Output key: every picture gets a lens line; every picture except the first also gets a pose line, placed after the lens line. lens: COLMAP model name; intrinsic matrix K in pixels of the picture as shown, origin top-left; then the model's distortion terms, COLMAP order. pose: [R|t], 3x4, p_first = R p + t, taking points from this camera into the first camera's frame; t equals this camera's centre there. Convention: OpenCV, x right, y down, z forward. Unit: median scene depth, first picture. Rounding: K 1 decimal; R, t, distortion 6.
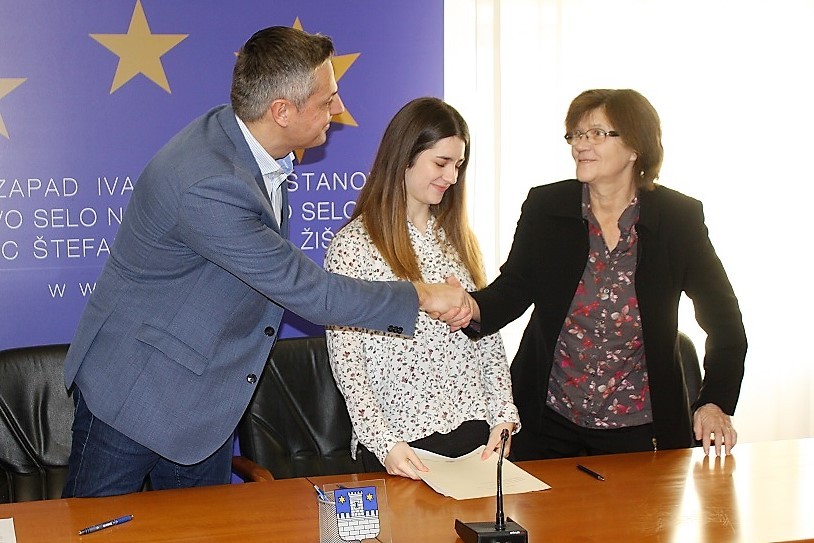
lens RADIAL K [[1470.3, 0, 403.2], [0, 1470.3, 275.9], [0, 0, 1]] dist [-0.046208, 0.000000]
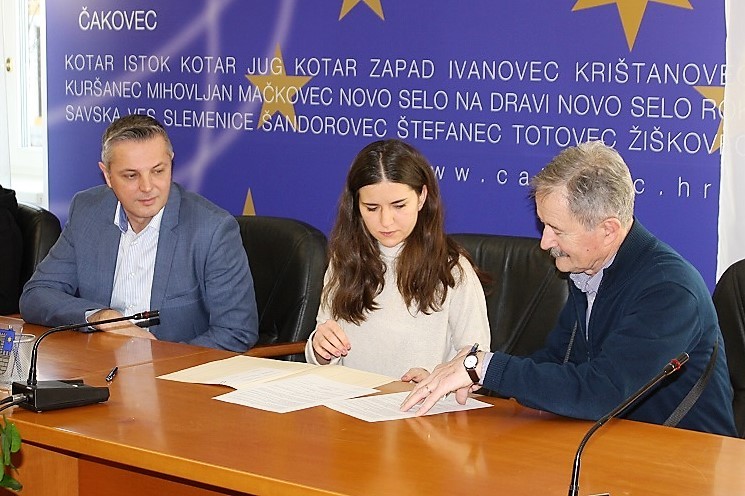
lens RADIAL K [[1859.8, 0, 314.1], [0, 1859.8, 200.0], [0, 0, 1]] dist [-0.053952, 0.000000]
pose [[0.488884, 0.091351, -0.867553, 0.802024], [-0.084245, 0.994798, 0.057277, -0.035880], [0.868272, 0.045085, 0.494036, 0.293358]]
